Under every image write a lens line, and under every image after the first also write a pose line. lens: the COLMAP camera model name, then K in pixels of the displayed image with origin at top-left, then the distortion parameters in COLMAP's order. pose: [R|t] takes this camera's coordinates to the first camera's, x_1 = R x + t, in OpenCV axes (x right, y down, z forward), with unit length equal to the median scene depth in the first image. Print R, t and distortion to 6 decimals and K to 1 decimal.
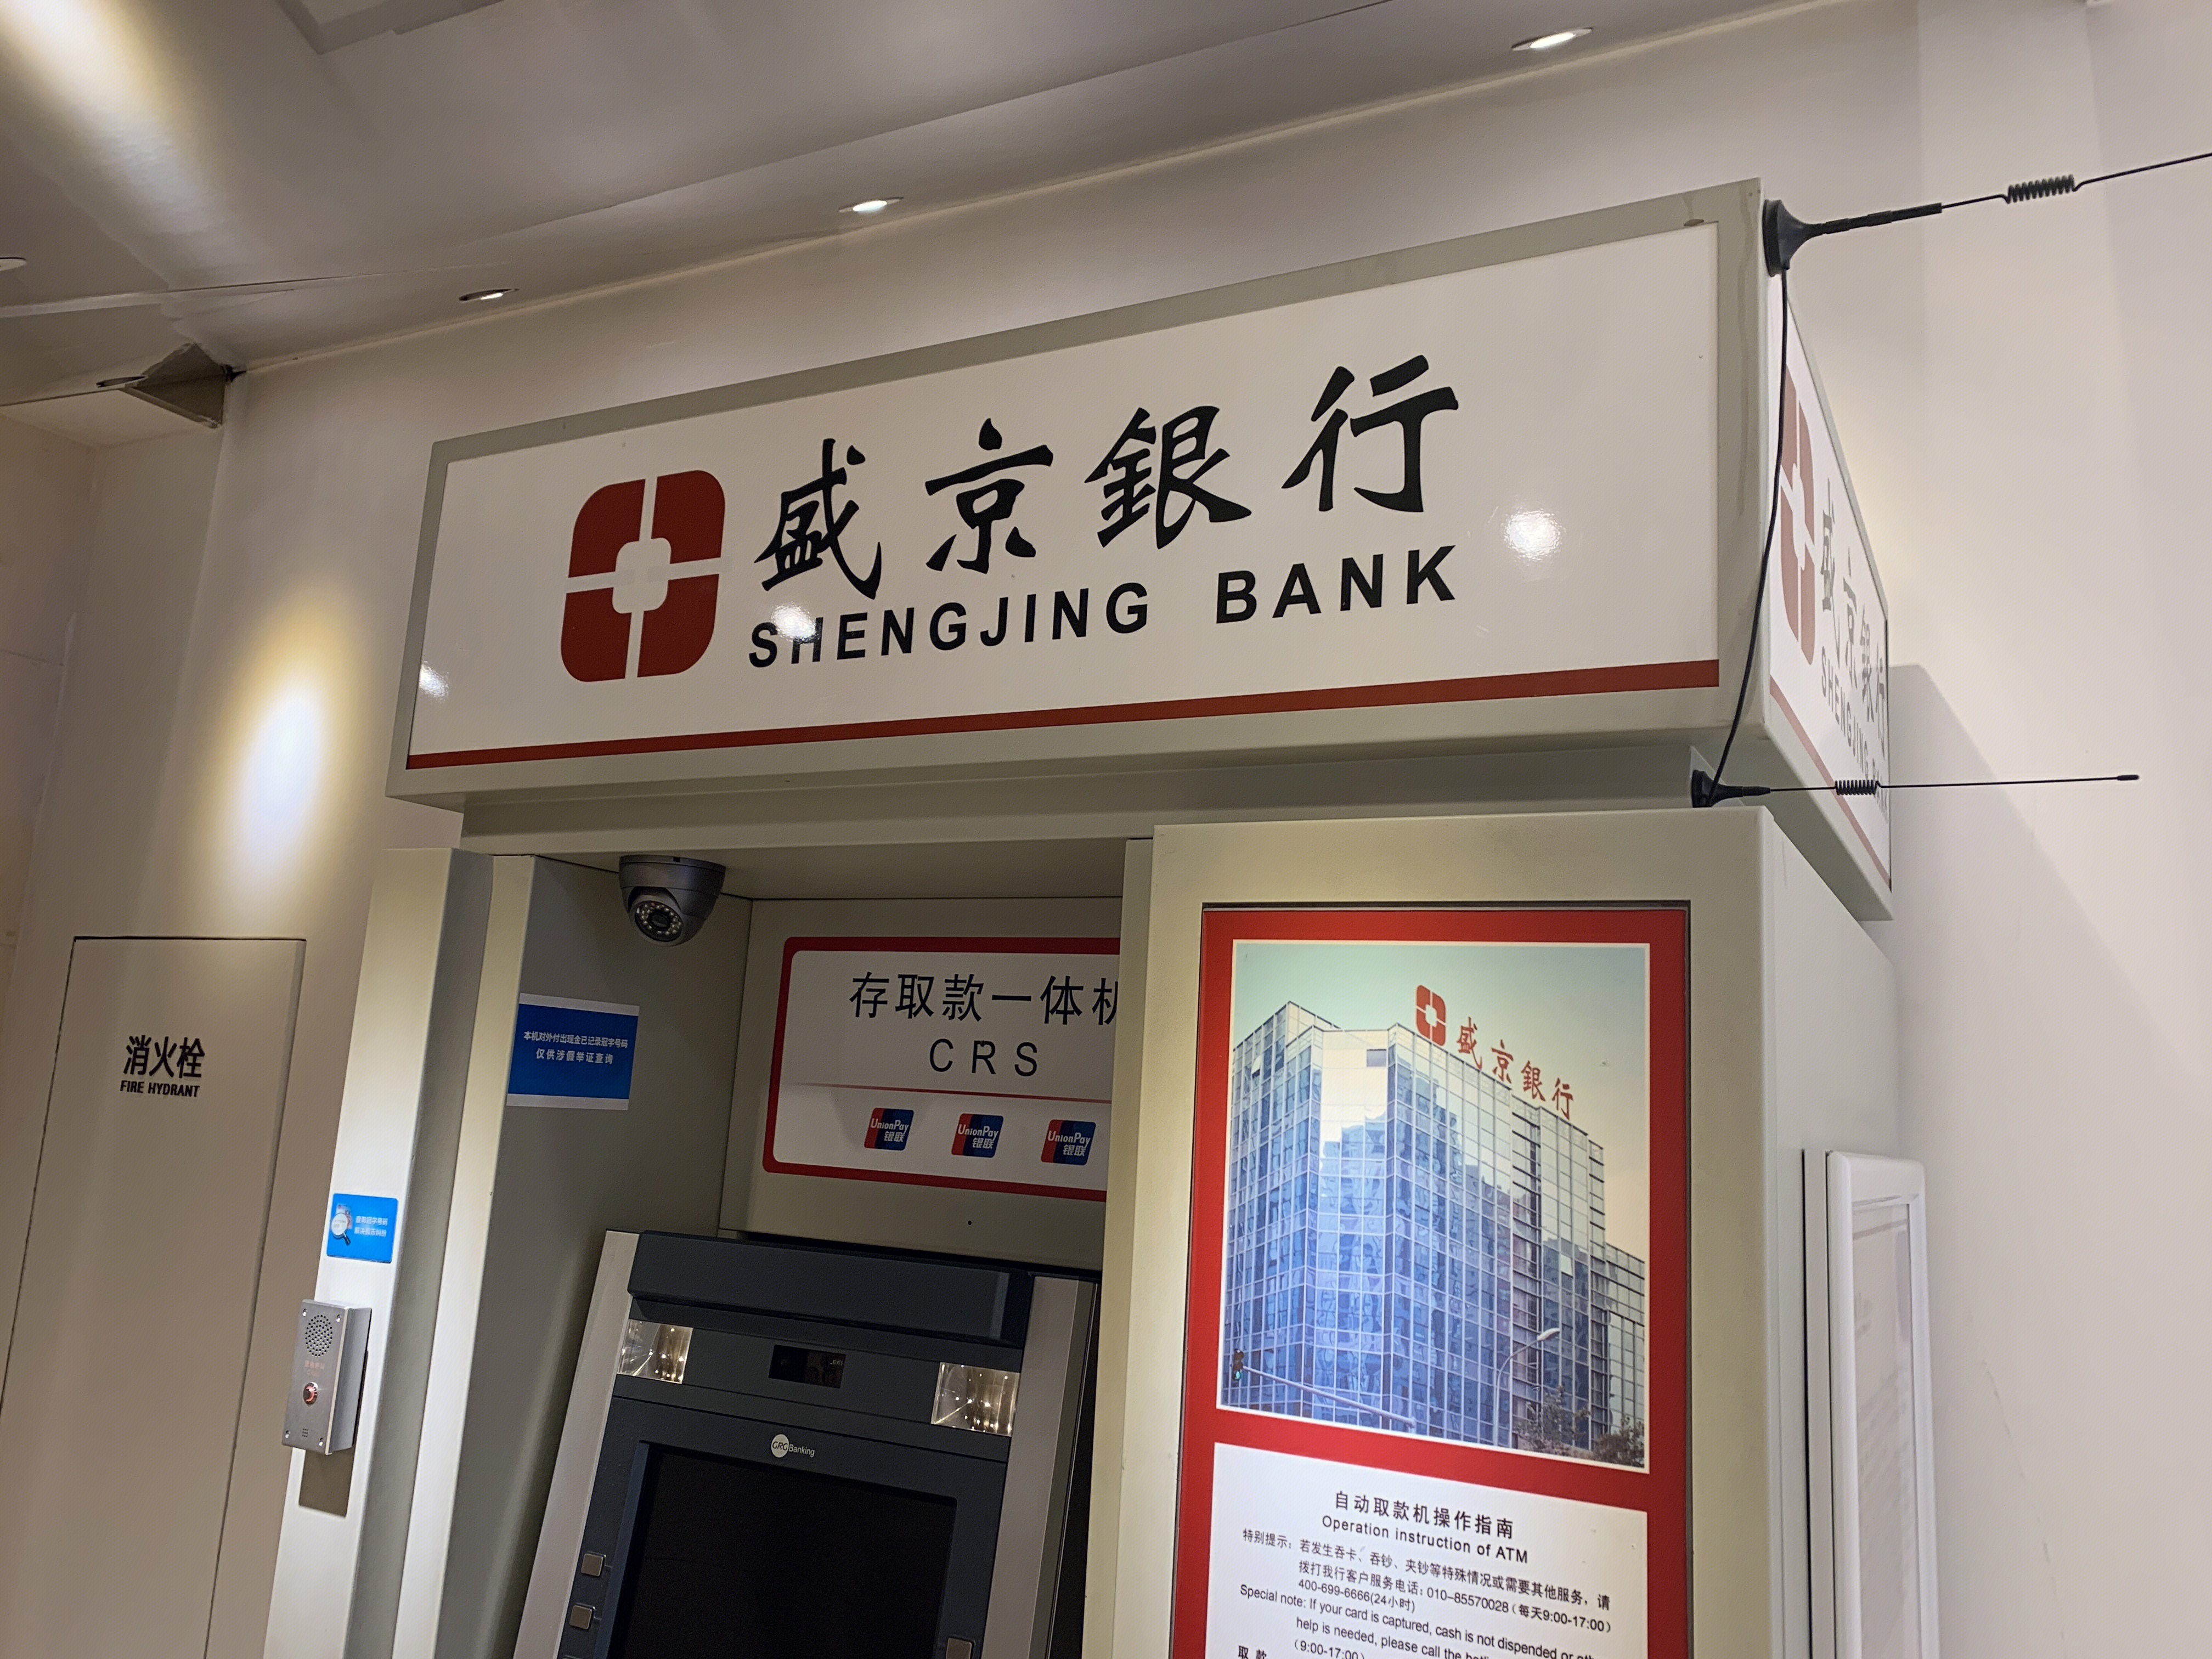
lens RADIAL K [[1654.7, 0, 1106.0], [0, 1654.7, 829.5], [0, 0, 1]] dist [0.208367, -0.454314]
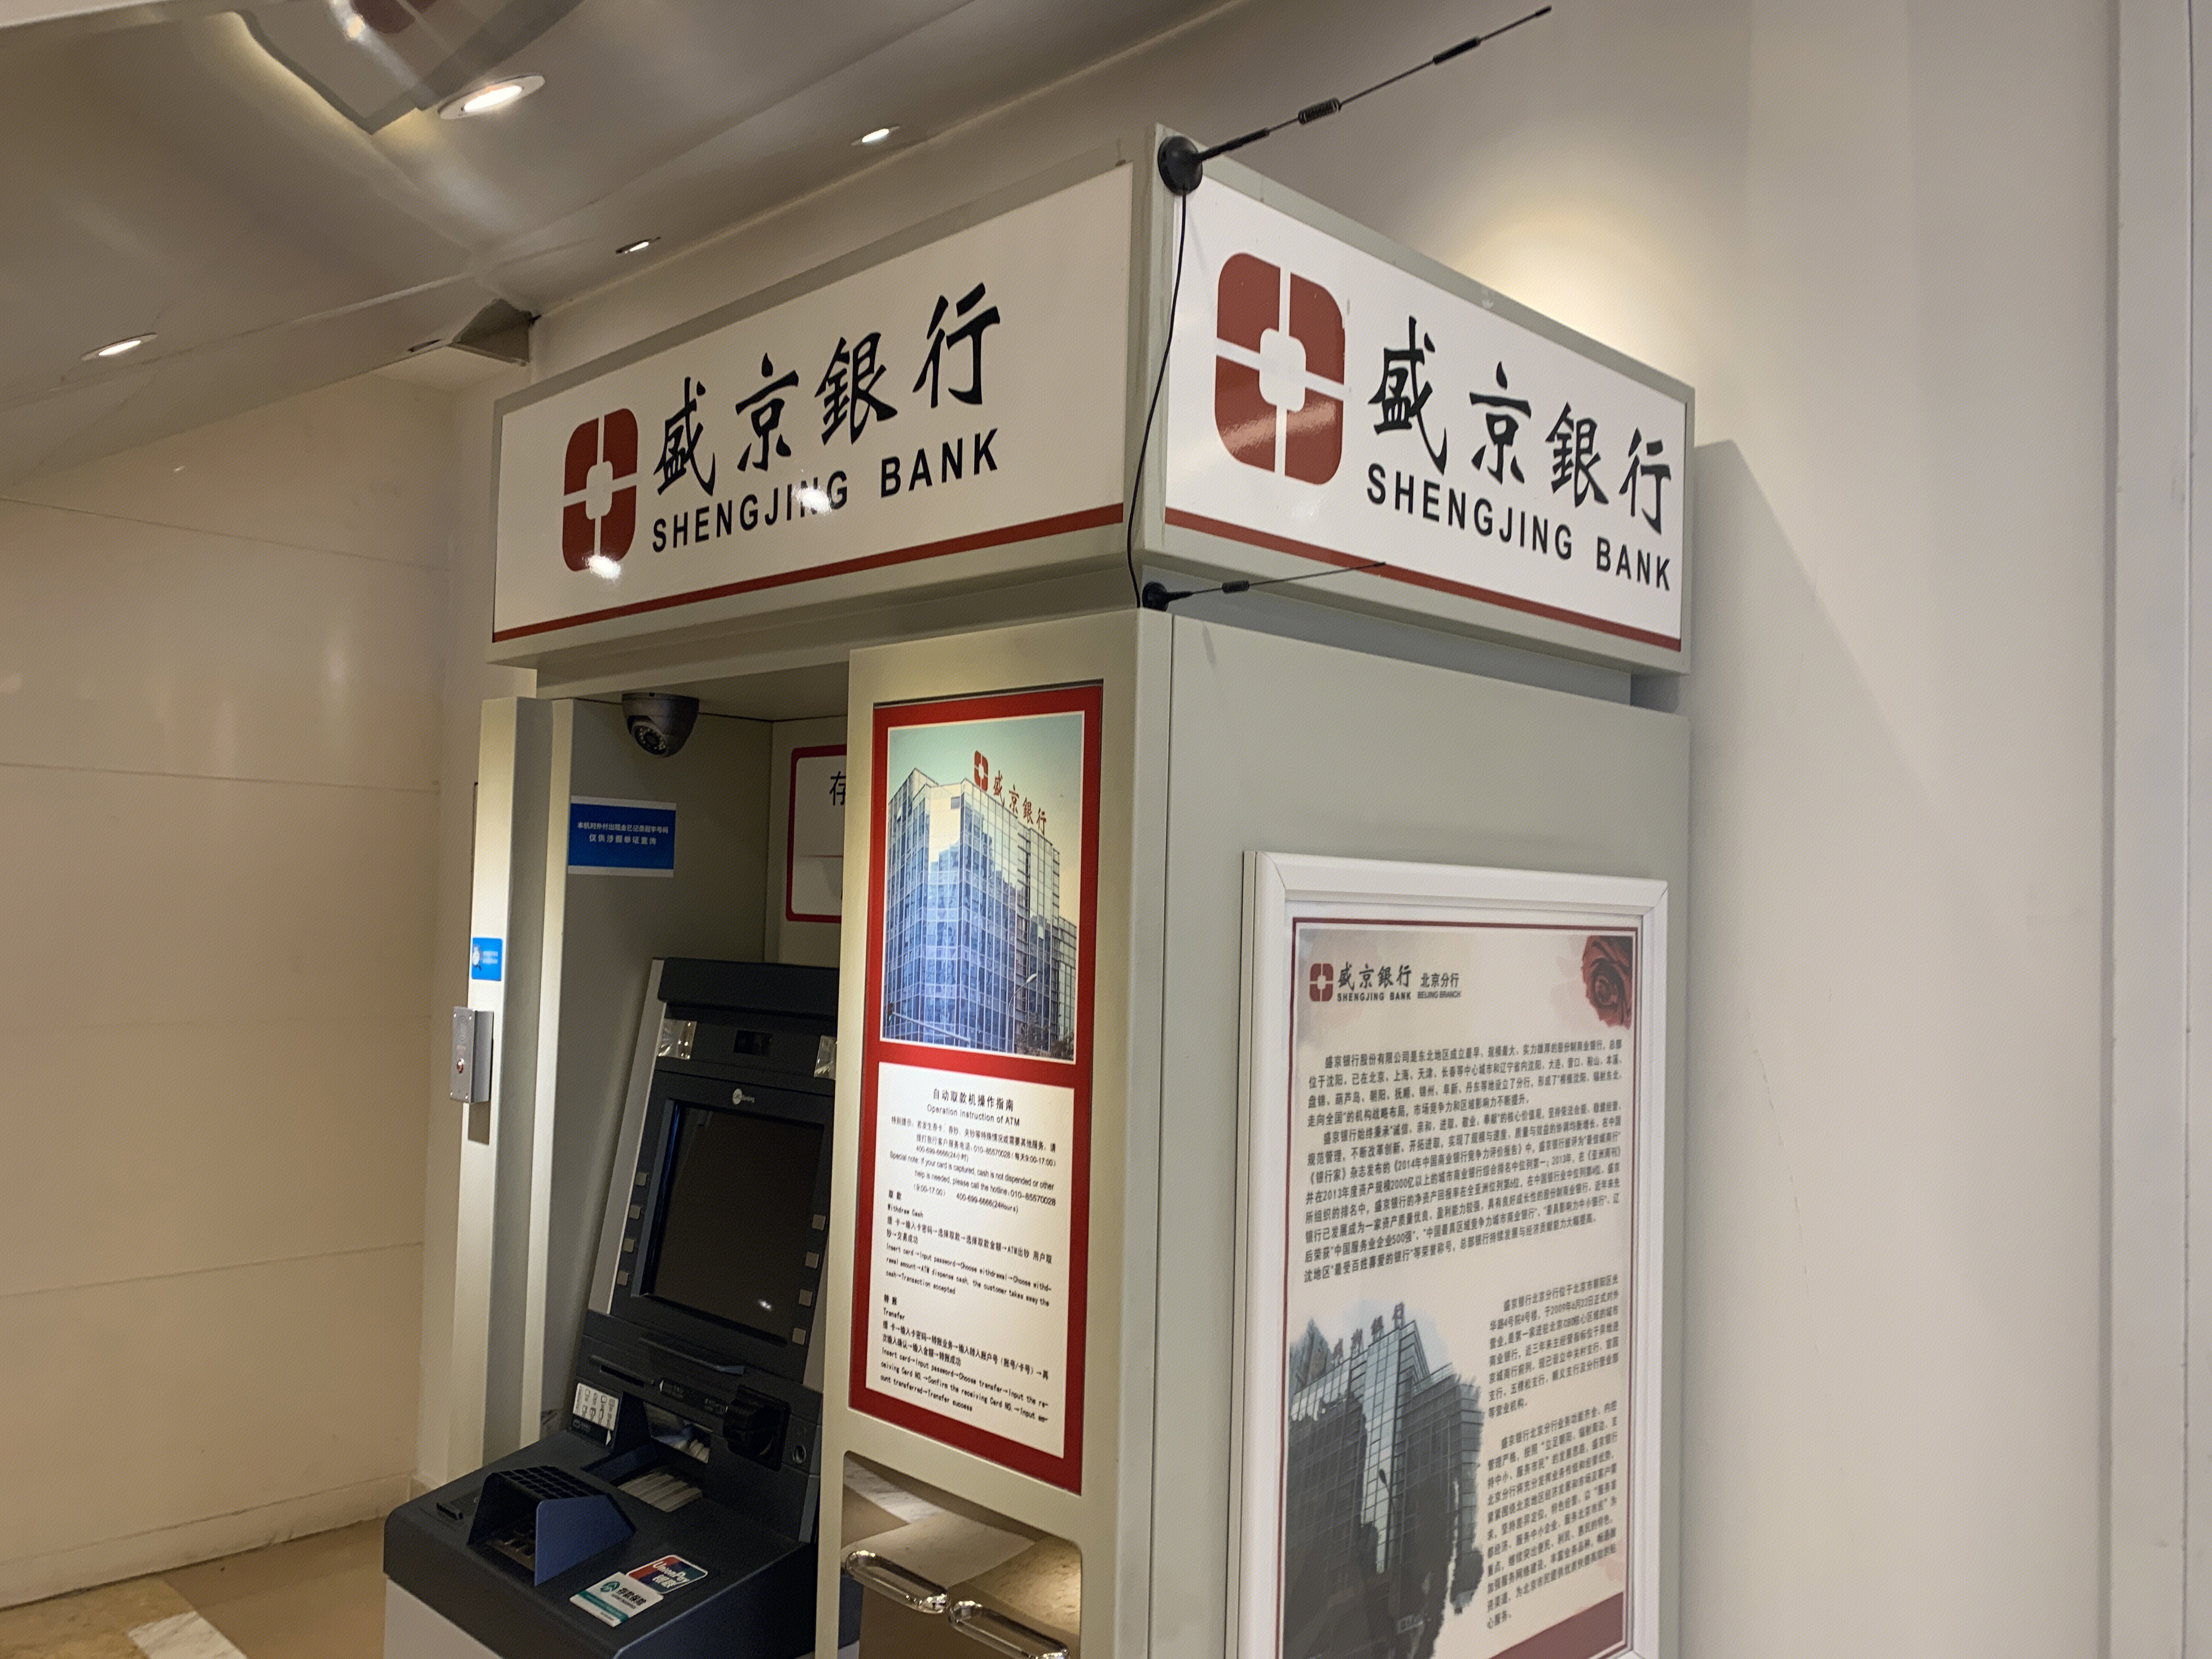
lens RADIAL K [[1654.7, 0, 1106.0], [0, 1654.7, 829.5], [0, 0, 1]] dist [0.208367, -0.454314]
pose [[0.957939, -0.045947, -0.283268, 0.594859], [0.076589, 0.992229, 0.098062, 0.025471], [0.276561, -0.115633, 0.954014, -0.283984]]
